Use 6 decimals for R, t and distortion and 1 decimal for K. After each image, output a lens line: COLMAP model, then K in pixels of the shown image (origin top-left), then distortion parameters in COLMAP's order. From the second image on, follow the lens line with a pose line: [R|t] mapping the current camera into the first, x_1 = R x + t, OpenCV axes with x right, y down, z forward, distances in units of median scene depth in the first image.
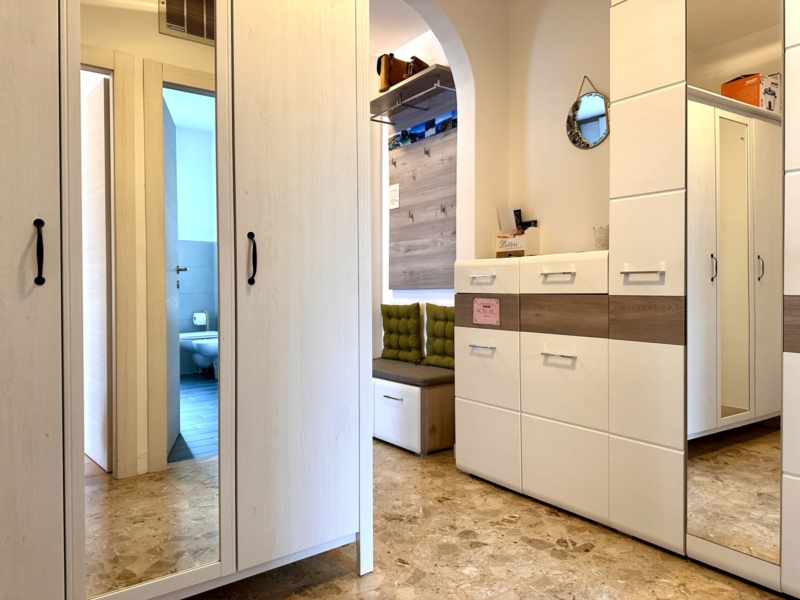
lens RADIAL K [[561.4, 0, 398.2], [0, 561.4, 295.9], [0, 0, 1]] dist [0.049029, -0.066207]
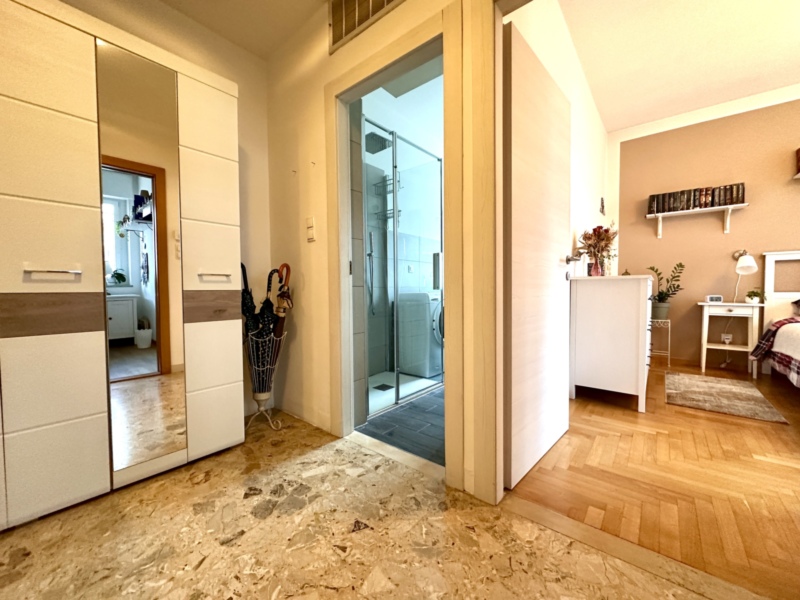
lens RADIAL K [[316.6, 0, 418.2], [0, 316.6, 292.7], [0, 0, 1]] dist [0.000232, 0.000044]
pose [[-0.260964, -0.025841, 0.965003, -0.379006], [0.018454, 0.999325, 0.031751, -0.008069], [-0.965172, 0.026094, -0.260311, 0.501589]]
